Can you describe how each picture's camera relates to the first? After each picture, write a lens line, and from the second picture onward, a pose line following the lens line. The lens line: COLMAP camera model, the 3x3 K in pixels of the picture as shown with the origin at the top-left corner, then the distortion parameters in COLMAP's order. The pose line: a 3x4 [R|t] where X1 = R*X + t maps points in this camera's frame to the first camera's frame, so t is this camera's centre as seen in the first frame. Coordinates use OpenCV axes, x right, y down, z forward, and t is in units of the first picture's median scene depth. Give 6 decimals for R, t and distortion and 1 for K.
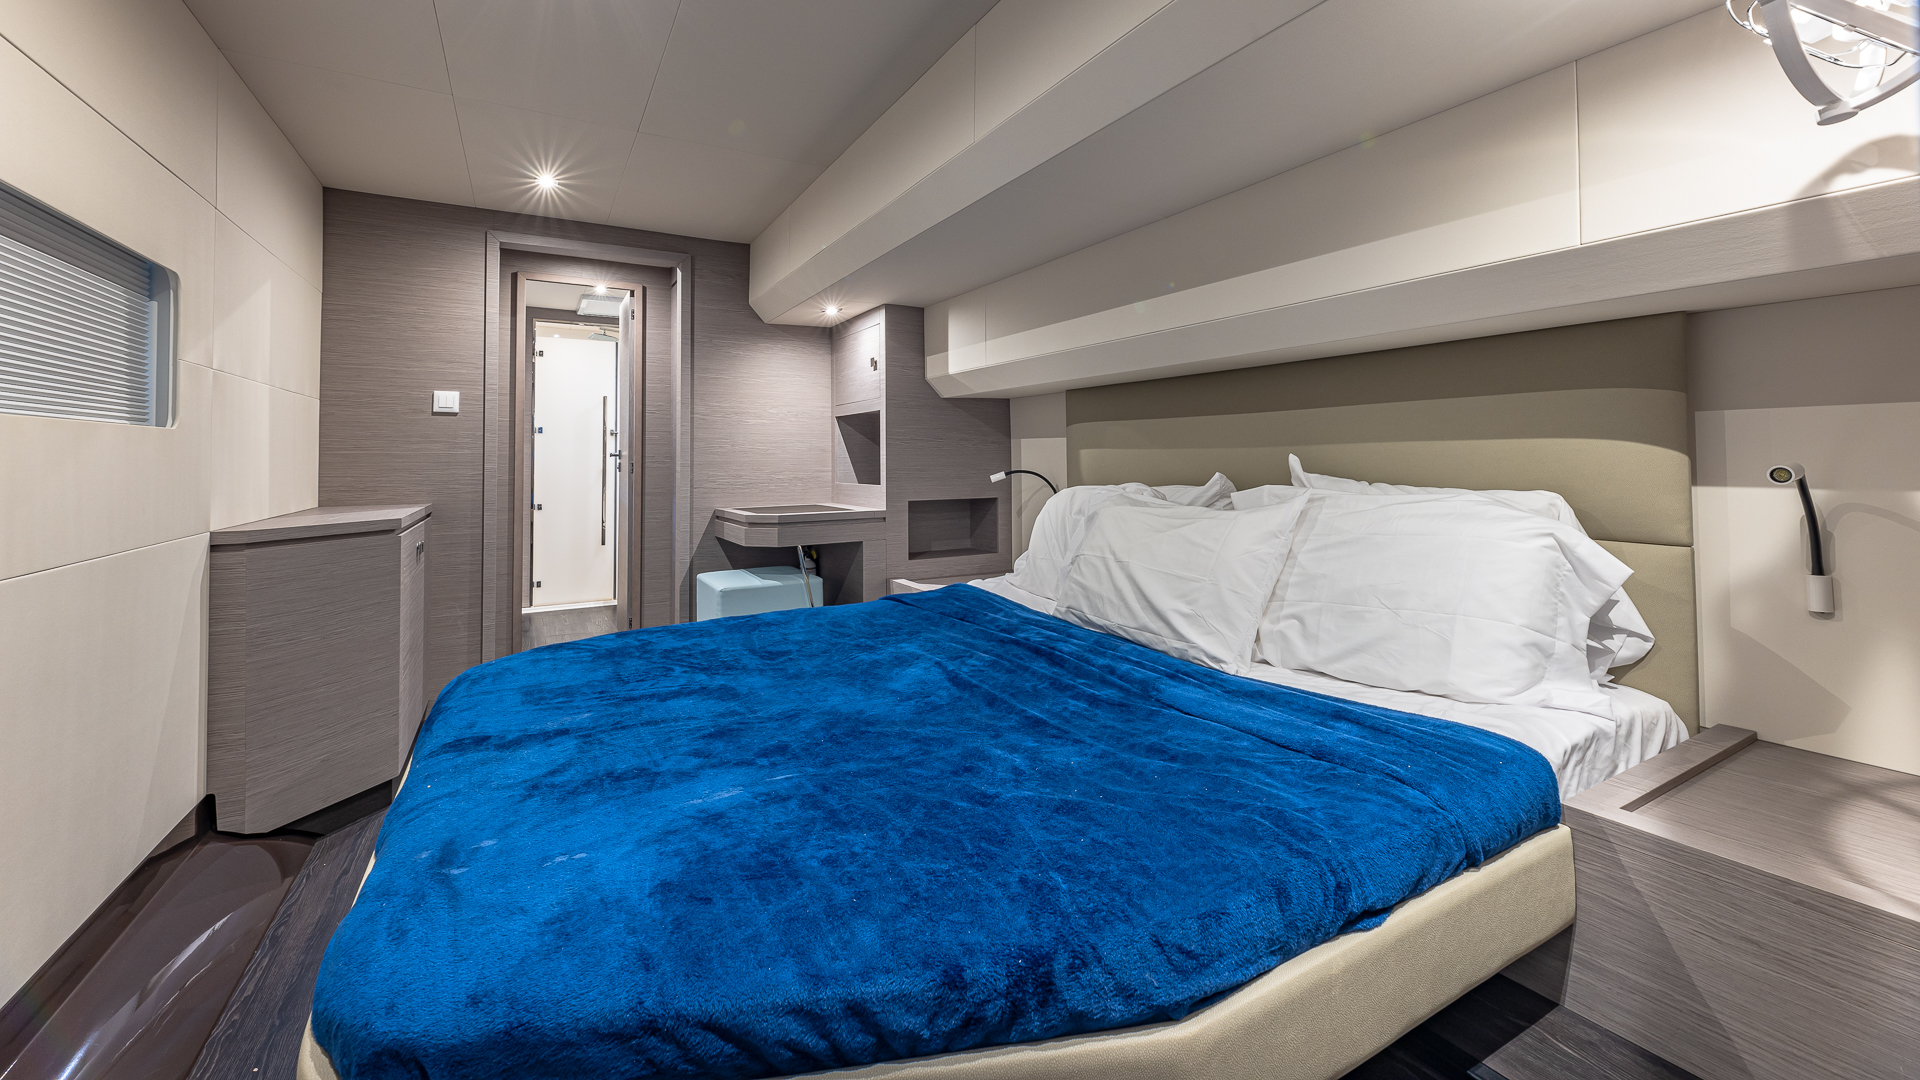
lens RADIAL K [[745.7, 0, 957.7], [0, 745.7, 437.6], [0, 0, 1]] dist [0.002185, -0.001160]
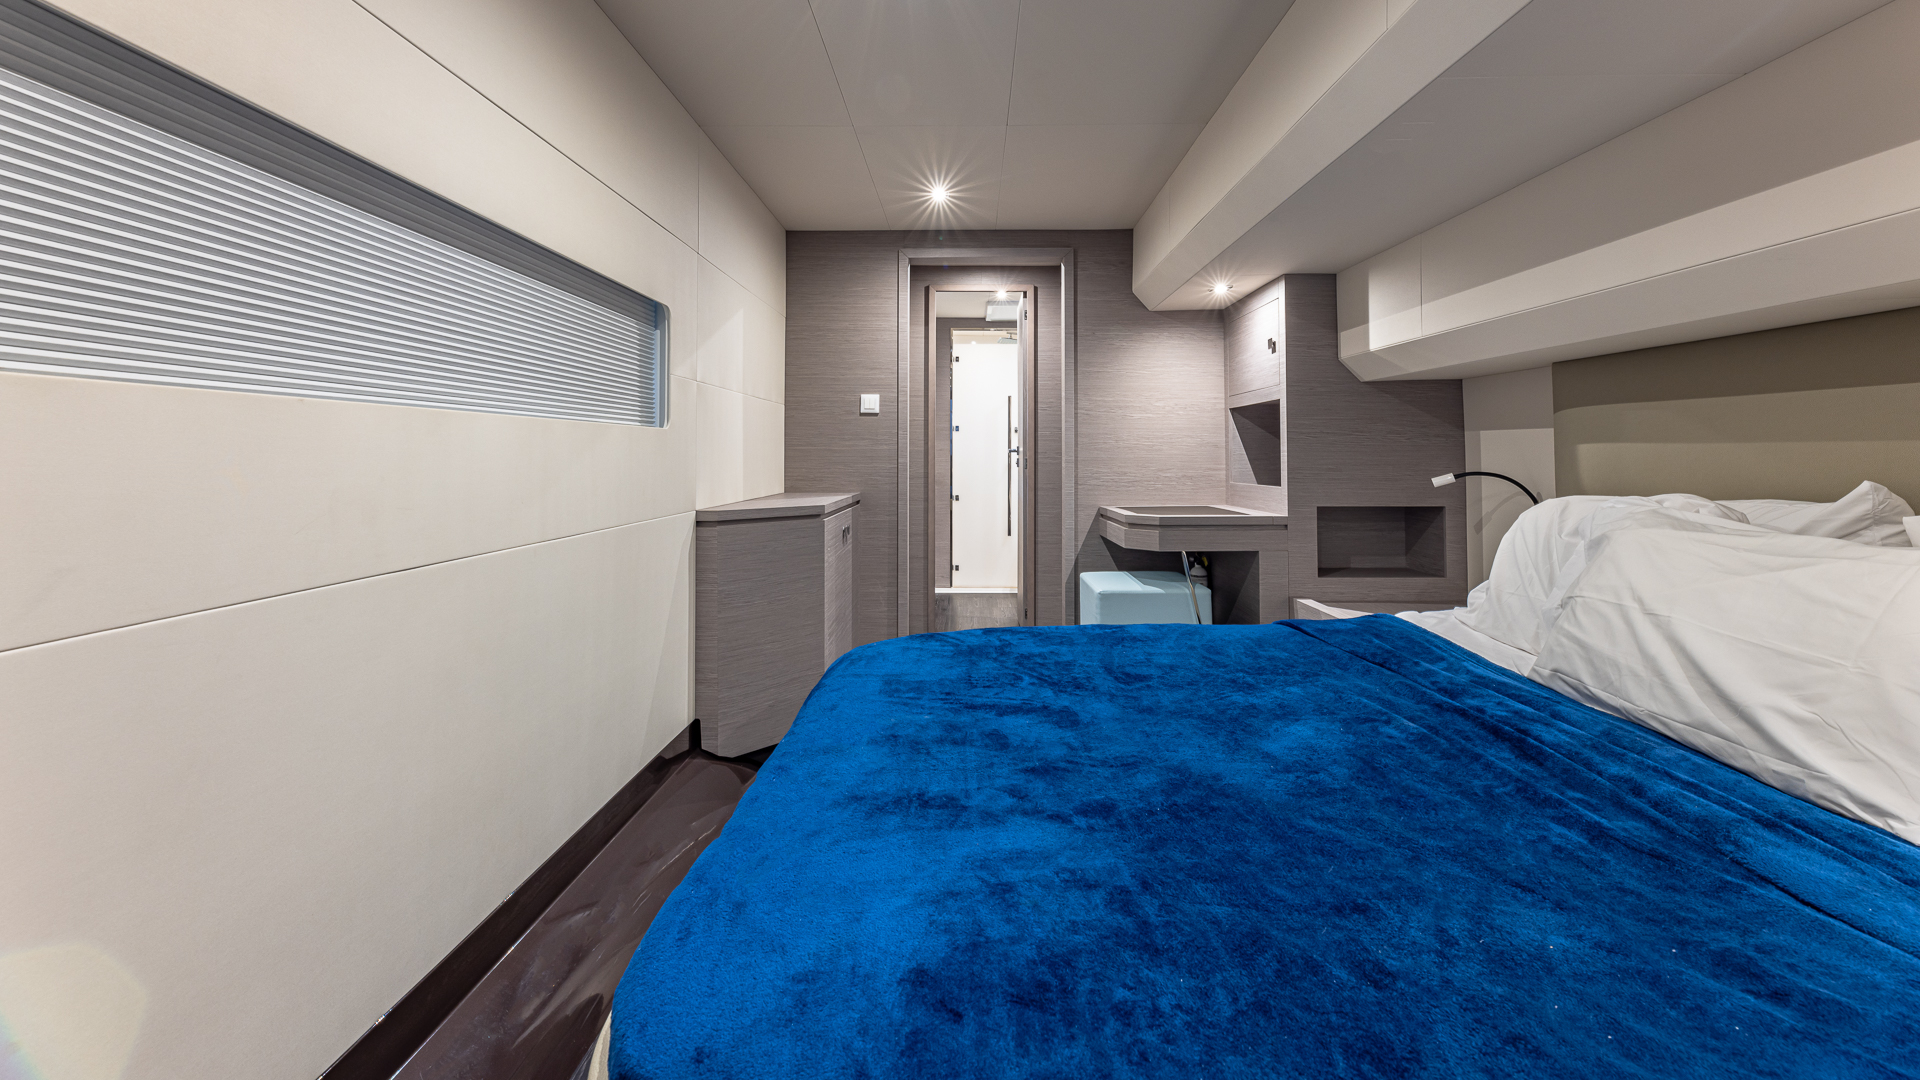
lens RADIAL K [[745.7, 0, 969.2], [0, 745.7, 437.9], [0, 0, 1]] dist [0.002185, -0.001160]
pose [[0.864239, -0.006337, -0.503041, 0.021098], [0.008947, 0.999956, 0.002775, 0.002661], [0.503001, -0.006899, 0.864258, 0.094247]]
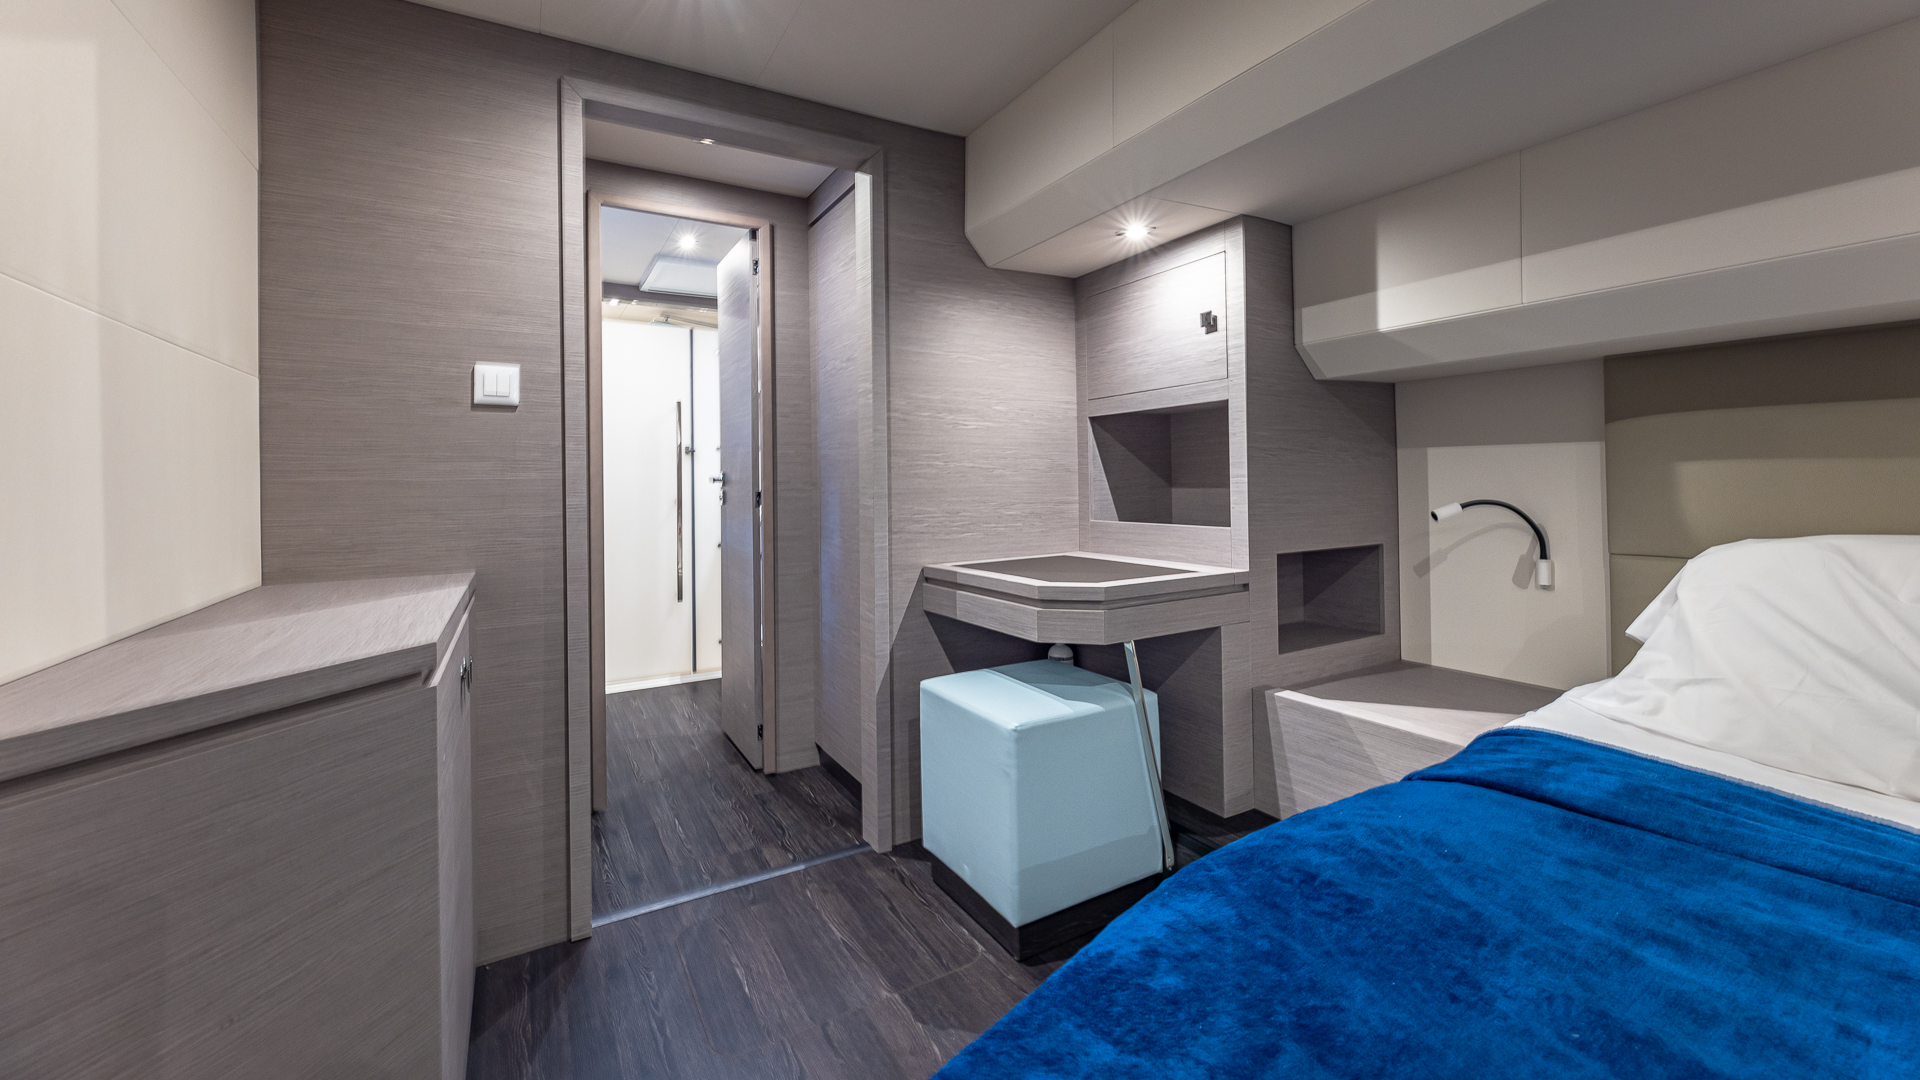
lens RADIAL K [[745.7, 0, 952.9], [0, 745.7, 473.8], [0, 0, 1]] dist [0.002185, -0.001160]
pose [[0.999971, -0.007473, -0.001608, -0.370050], [0.007503, 0.999786, 0.019273, 0.009880], [0.001463, -0.019284, 0.999813, 0.477790]]
